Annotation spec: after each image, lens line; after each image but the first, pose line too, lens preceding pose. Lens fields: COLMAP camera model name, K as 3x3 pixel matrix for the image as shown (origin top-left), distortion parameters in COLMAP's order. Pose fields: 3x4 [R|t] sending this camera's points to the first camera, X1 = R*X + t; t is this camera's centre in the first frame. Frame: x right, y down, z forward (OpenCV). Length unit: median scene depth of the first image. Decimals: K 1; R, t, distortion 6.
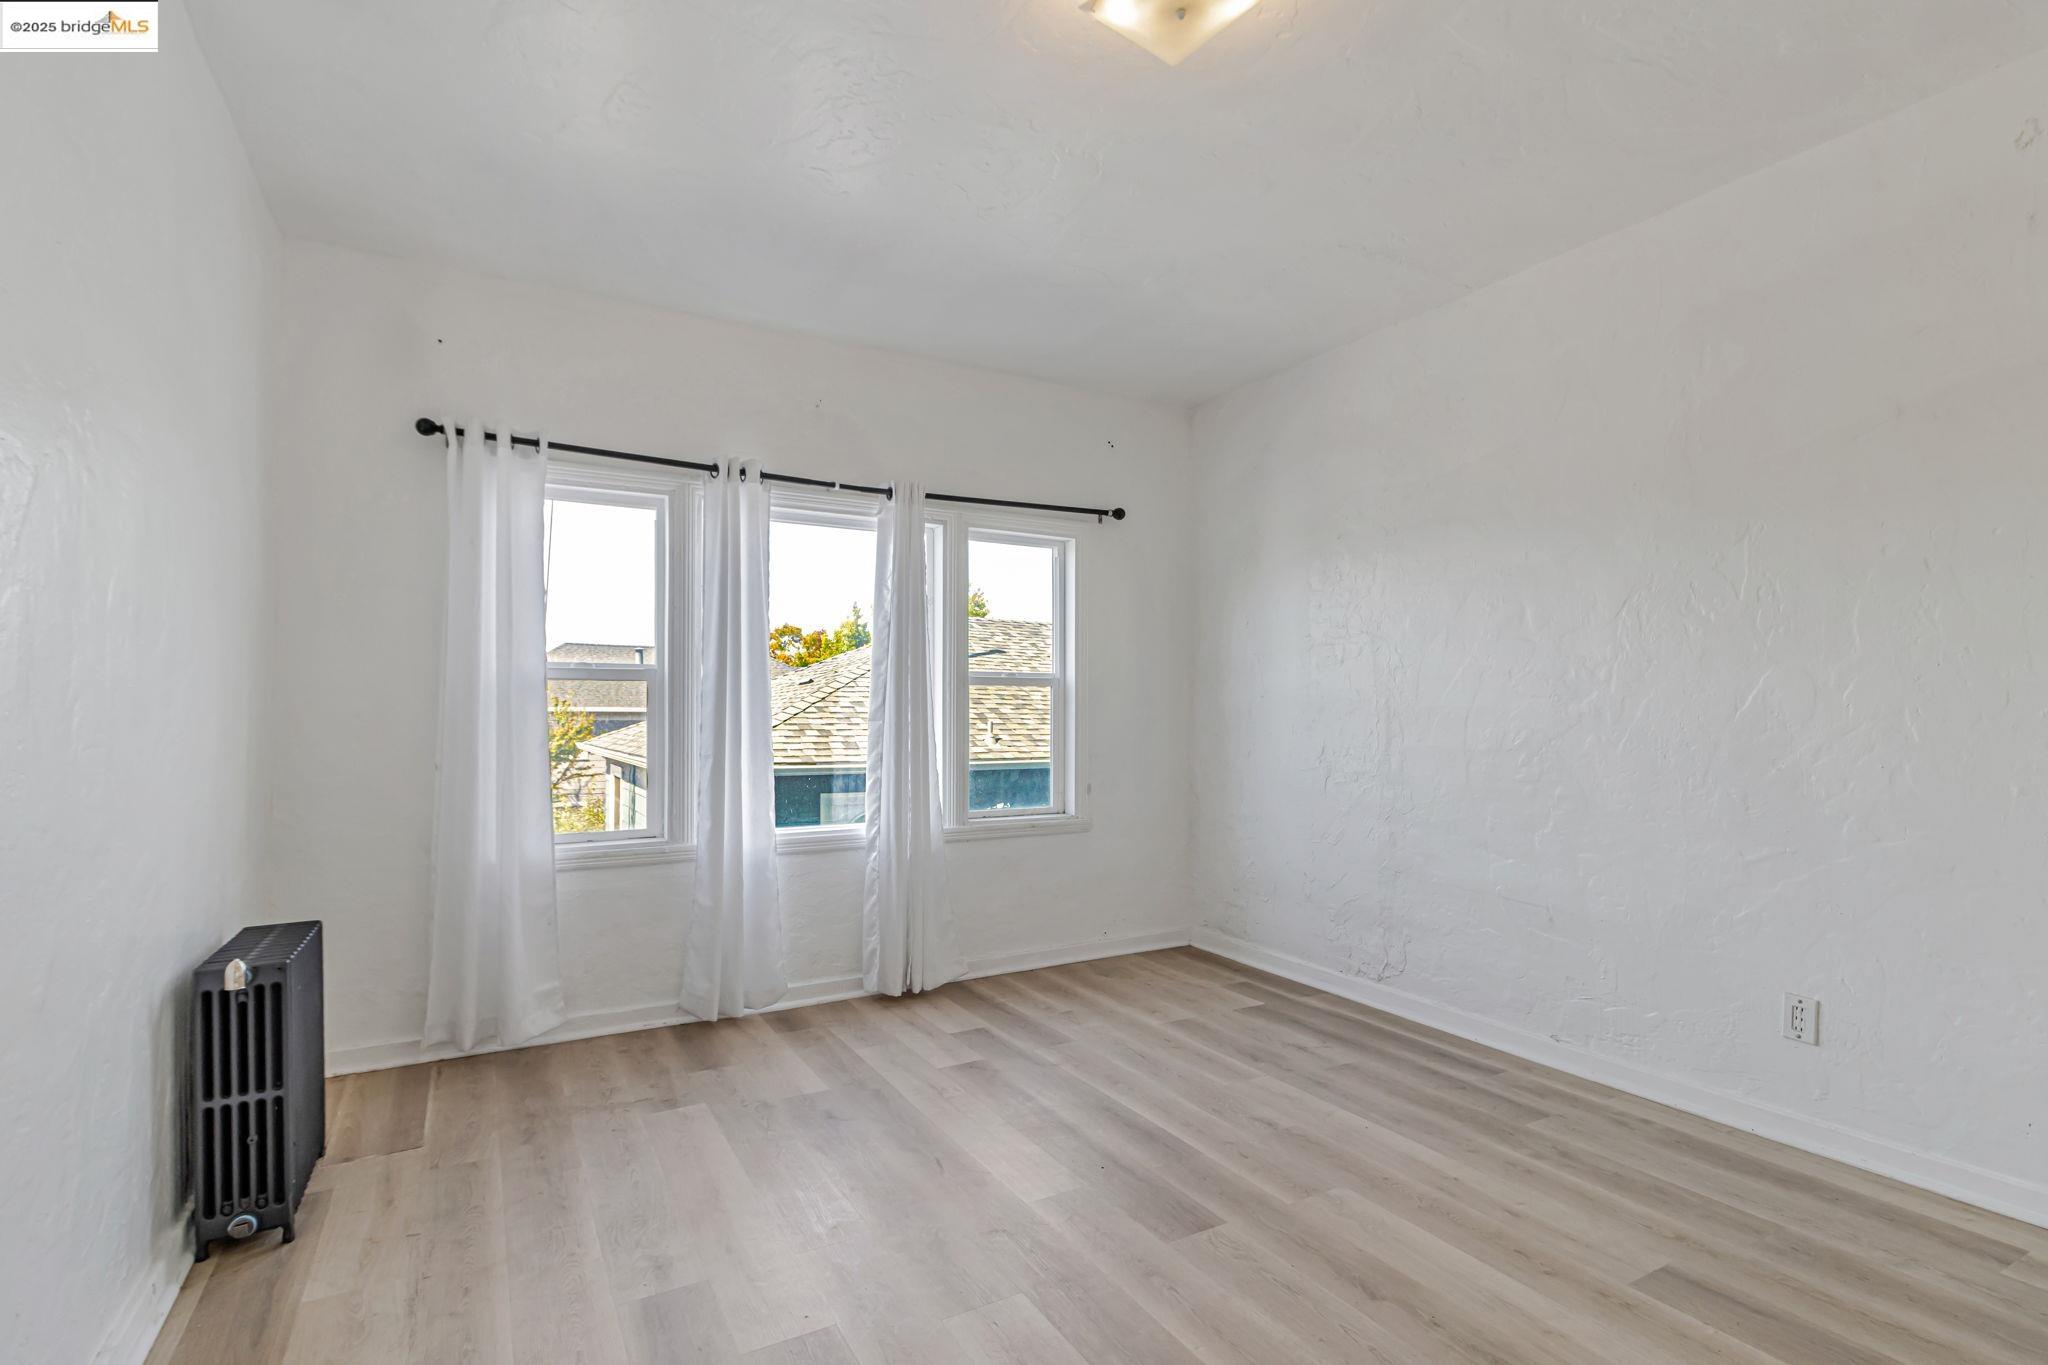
lens RADIAL K [[964.7, 0, 1011.8], [0, 964.7, 709.1], [0, 0, 1]] dist [-0.000108, 0.000185]
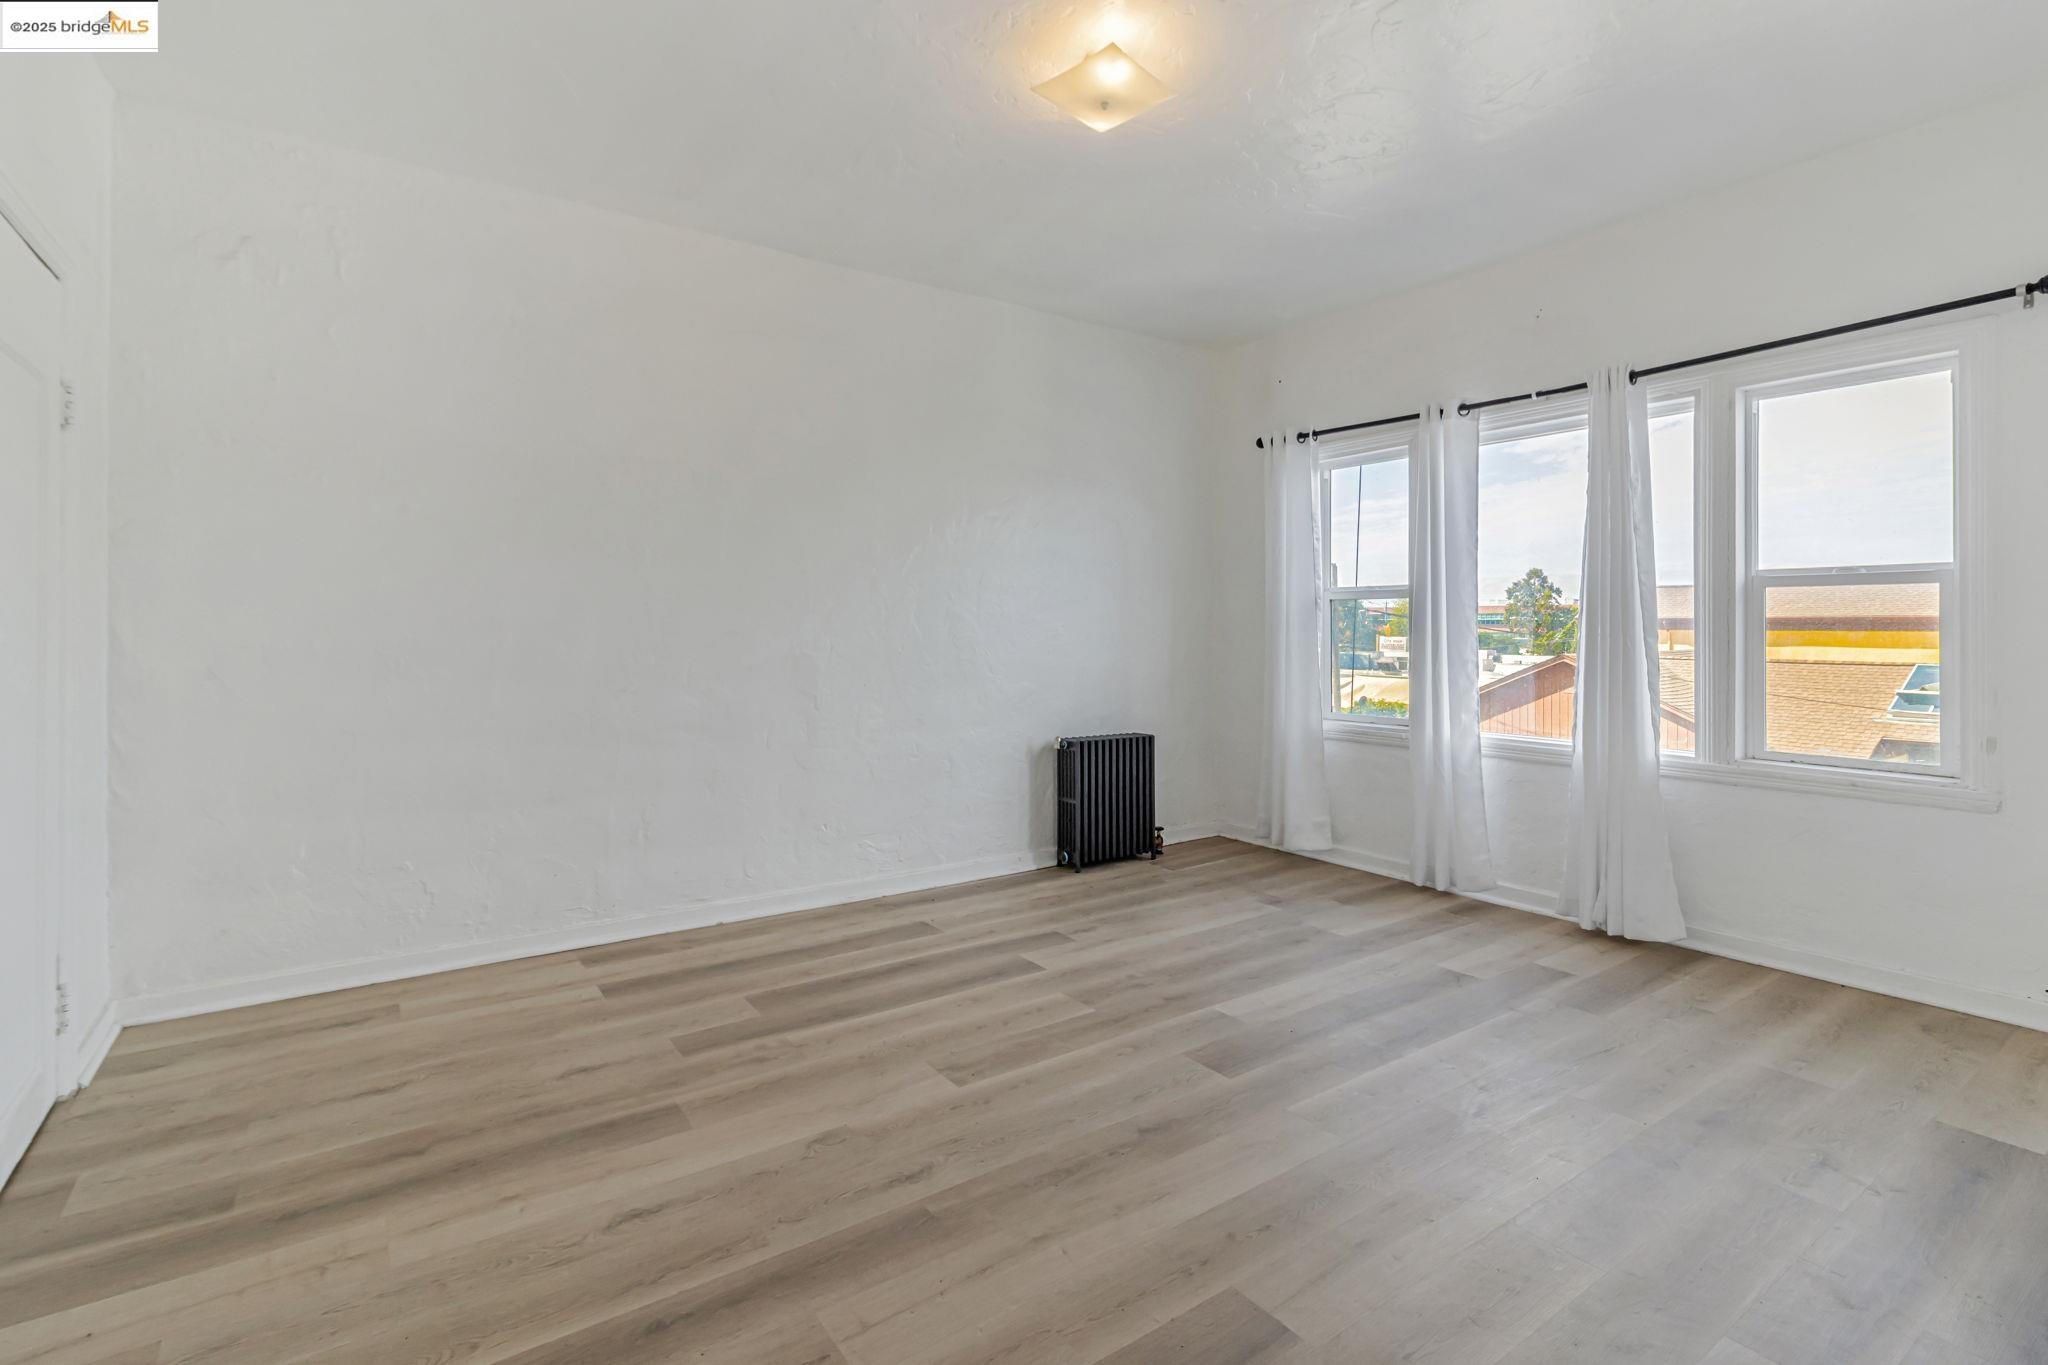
lens RADIAL K [[961.0, 0, 1018.5], [0, 961.0, 617.3], [0, 0, 1]] dist [0.001201, -0.000066]
pose [[0.094407, -0.008109, -0.995501, 0.915267], [0.007489, 0.999944, -0.007434, 0.001157], [0.995506, -0.006754, 0.094462, 0.454382]]
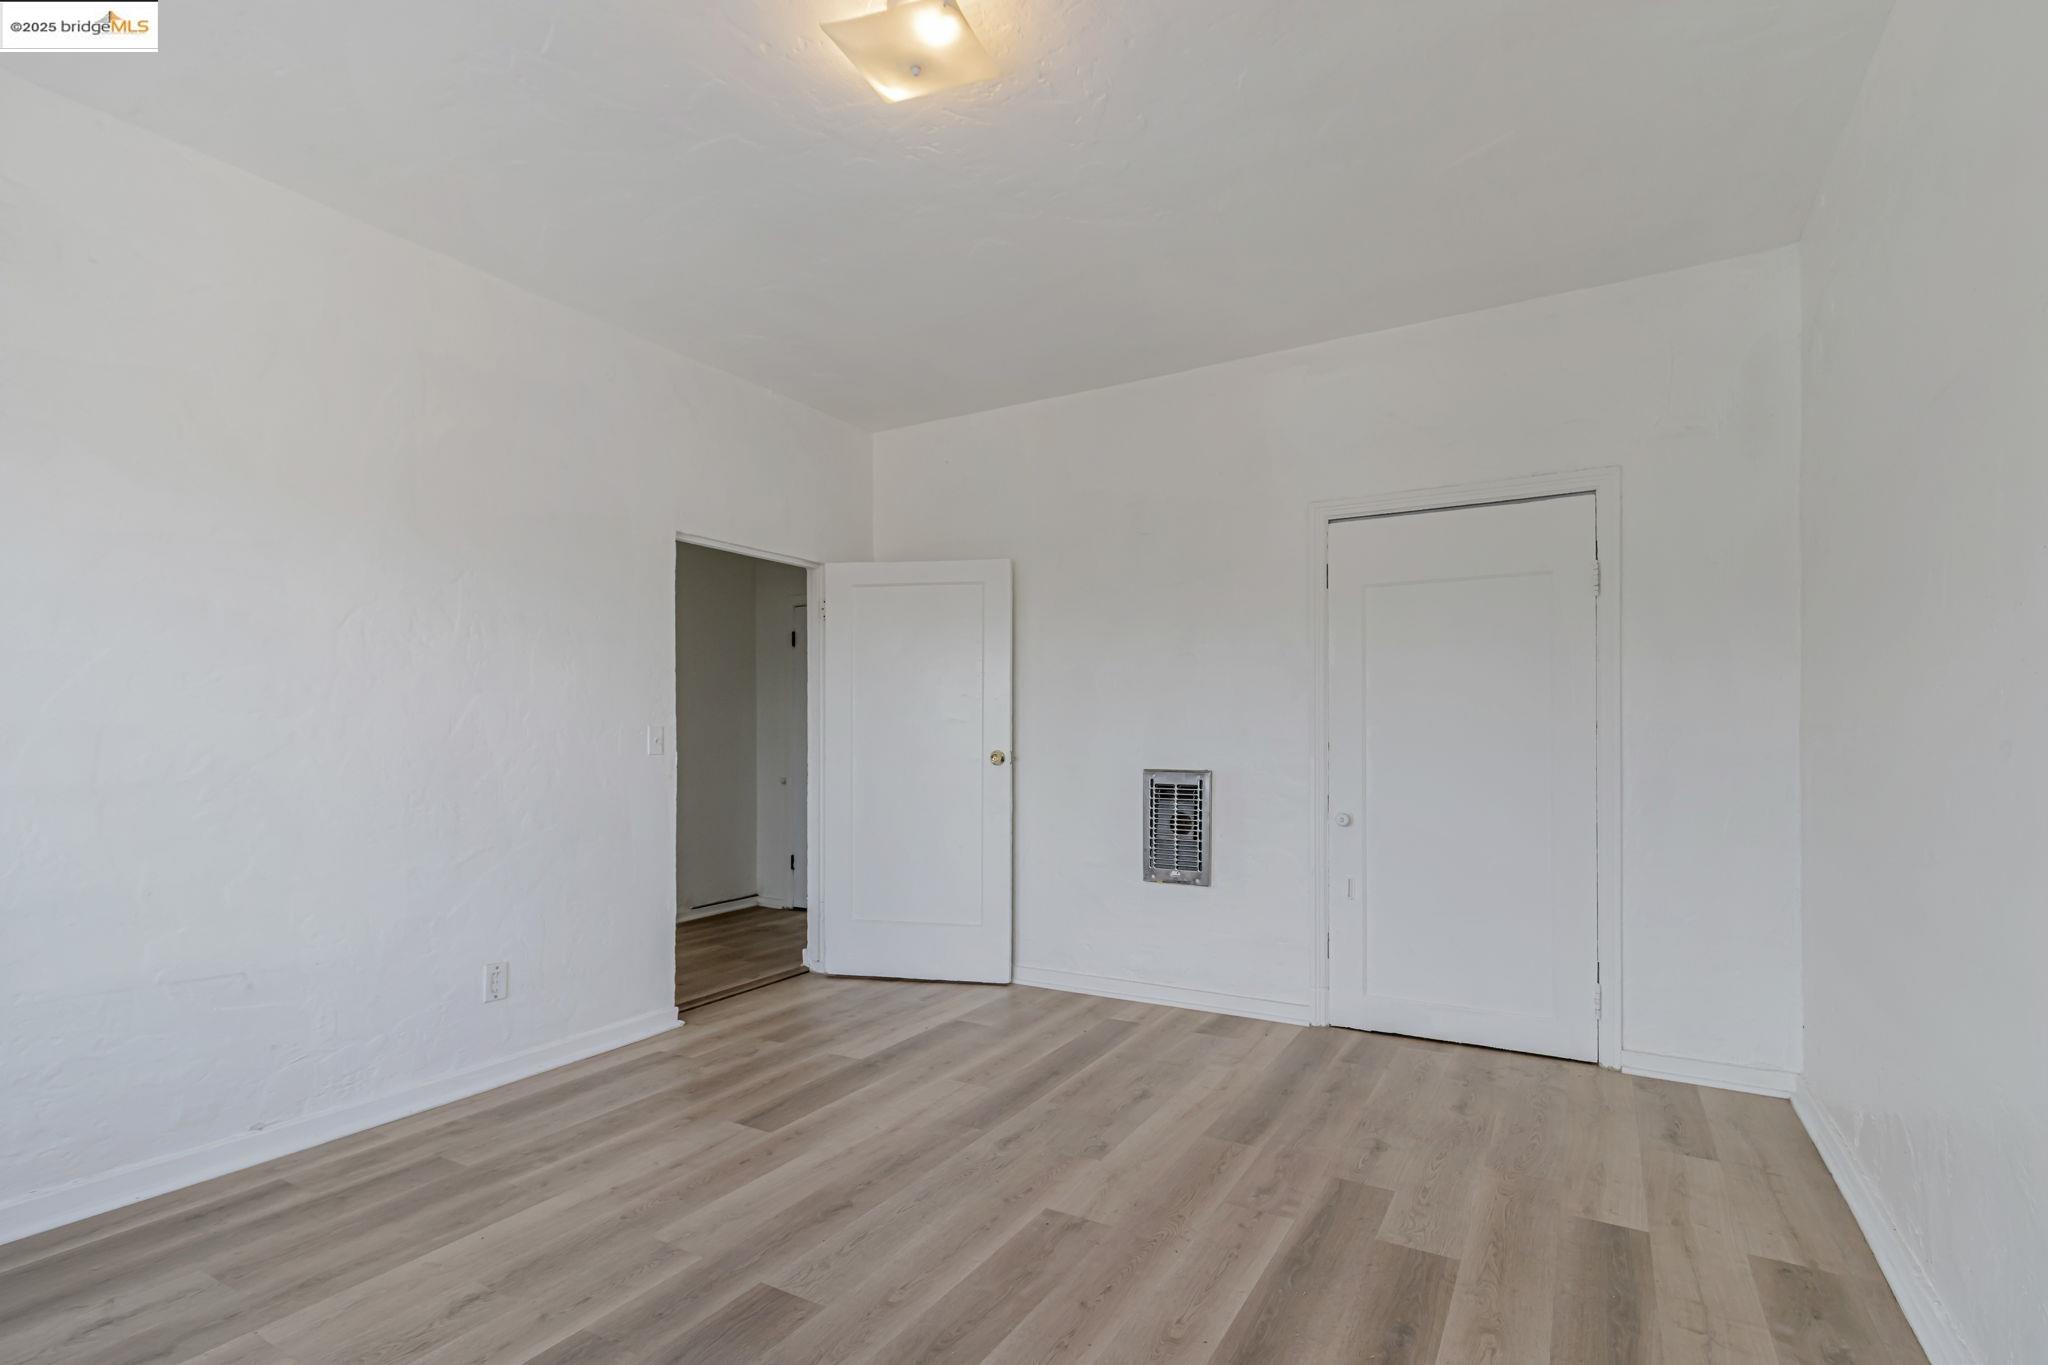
lens RADIAL K [[974.6, 0, 1020.1], [0, 974.6, 737.1], [0, 0, 1]] dist [0.000604, -0.000033]
pose [[-0.507728, -0.001286, 0.861517, -0.492740], [-0.003995, 0.999992, -0.000861, 0.005968], [-0.861508, -0.003879, -0.507729, 0.878483]]
